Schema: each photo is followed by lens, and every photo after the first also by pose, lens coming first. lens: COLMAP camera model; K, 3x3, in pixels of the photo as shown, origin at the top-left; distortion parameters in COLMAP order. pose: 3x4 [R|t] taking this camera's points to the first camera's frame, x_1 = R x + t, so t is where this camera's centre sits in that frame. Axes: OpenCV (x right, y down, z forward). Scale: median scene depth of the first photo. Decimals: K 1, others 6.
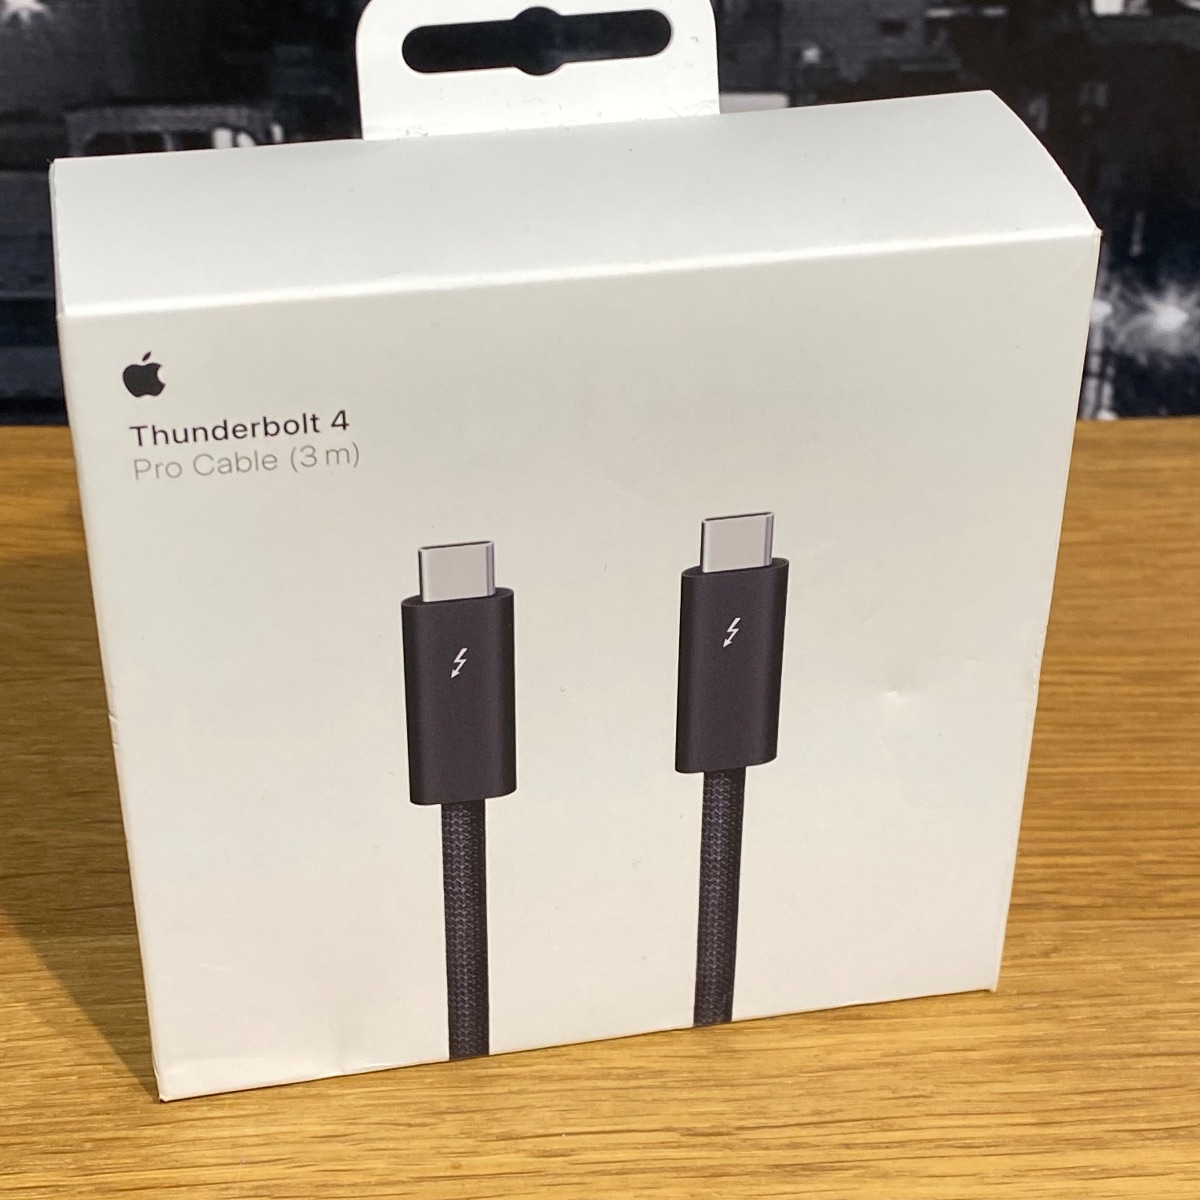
lens RADIAL K [[2469.5, 0, 642.9], [0, 2469.5, 632.1], [0, 0, 1]] dist [0.133739, 0.000000]
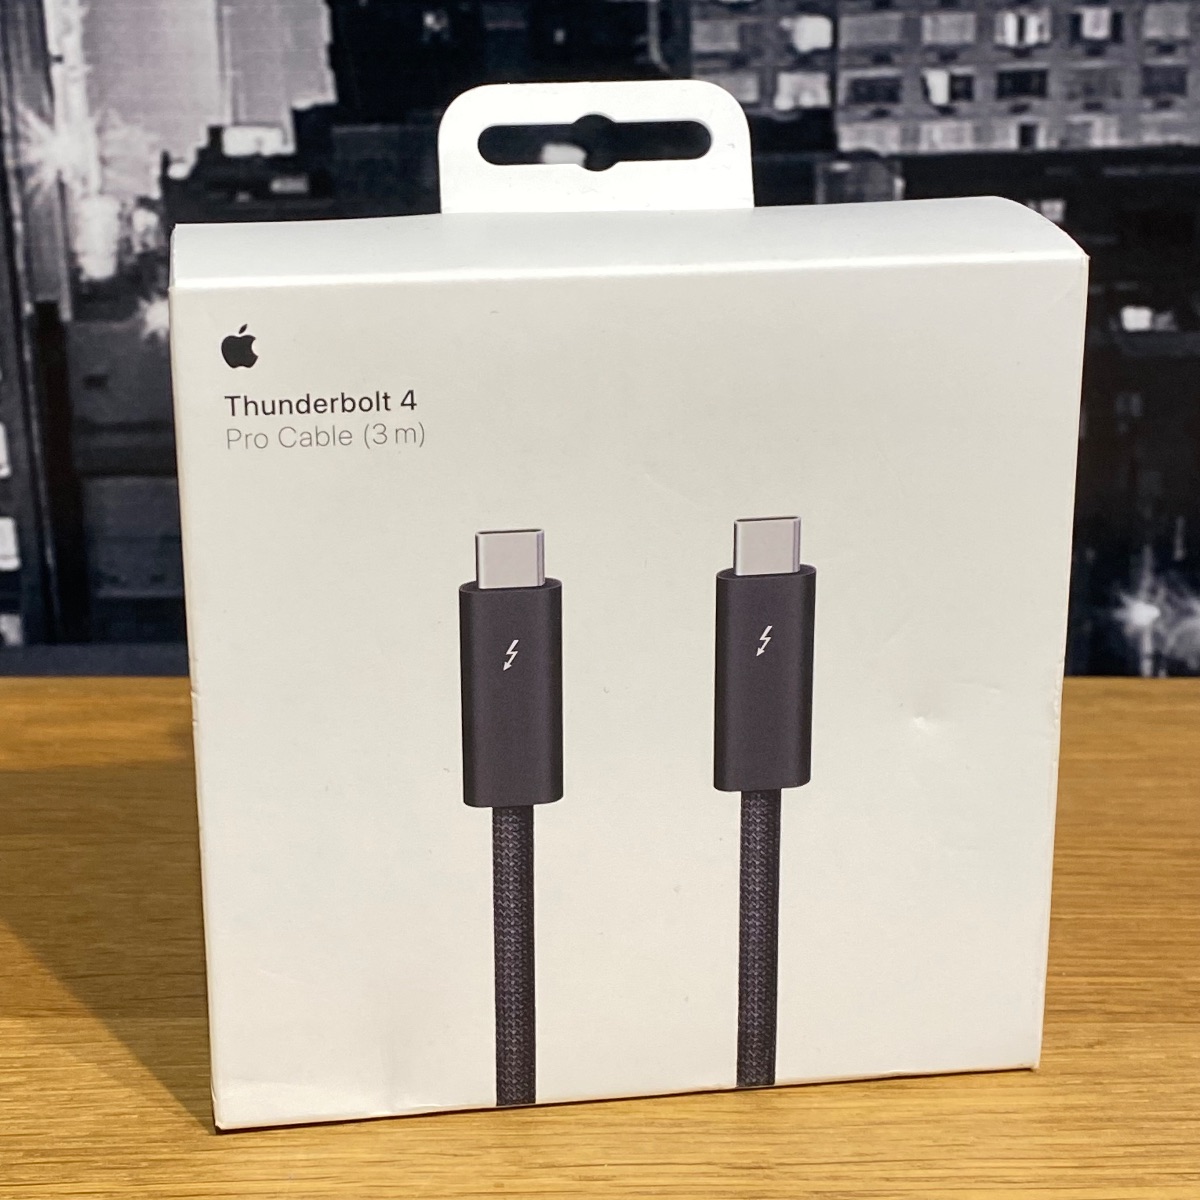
lens RADIAL K [[2469.5, 0, 590.8], [0, 2469.5, 567.6], [0, 0, 1]] dist [0.133739, 0.000000]
pose [[0.997816, -0.000831, -0.066042, 0.029420], [-0.018284, 0.957367, -0.288296, 0.262304], [0.063466, 0.288874, 0.955261, -0.041567]]
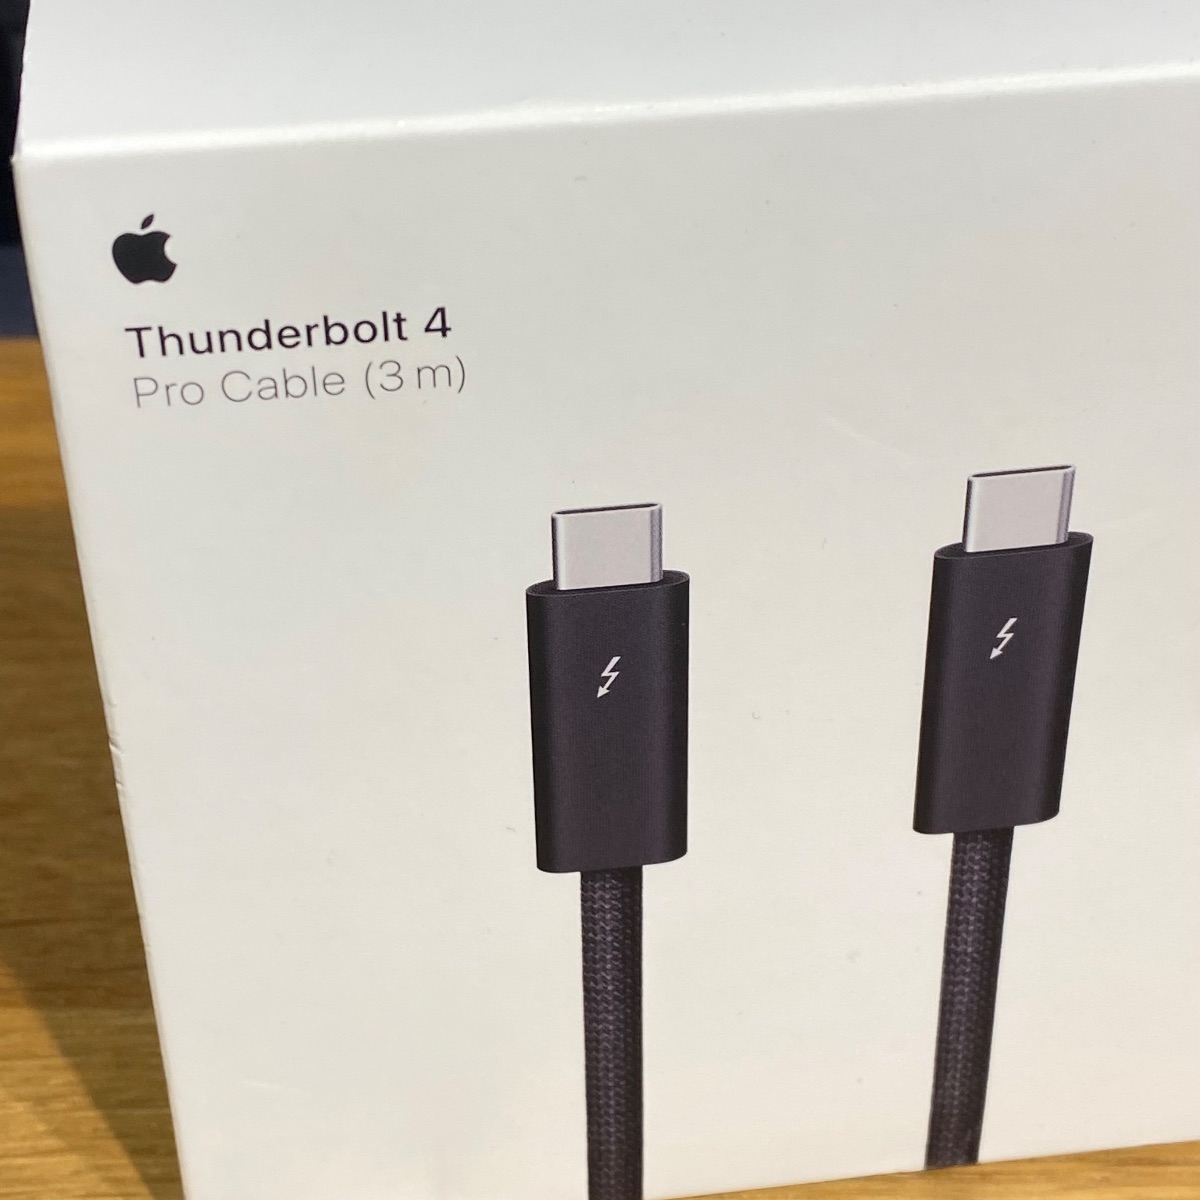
lens RADIAL K [[2484.5, 0, 631.1], [0, 2484.5, 604.5], [0, 0, 1]] dist [0.117397, 0.000000]
pose [[0.997484, 0.018431, -0.068461, -0.018973], [-0.017281, 0.999700, 0.017364, -0.018361], [0.068760, -0.016137, 0.997503, 0.278380]]
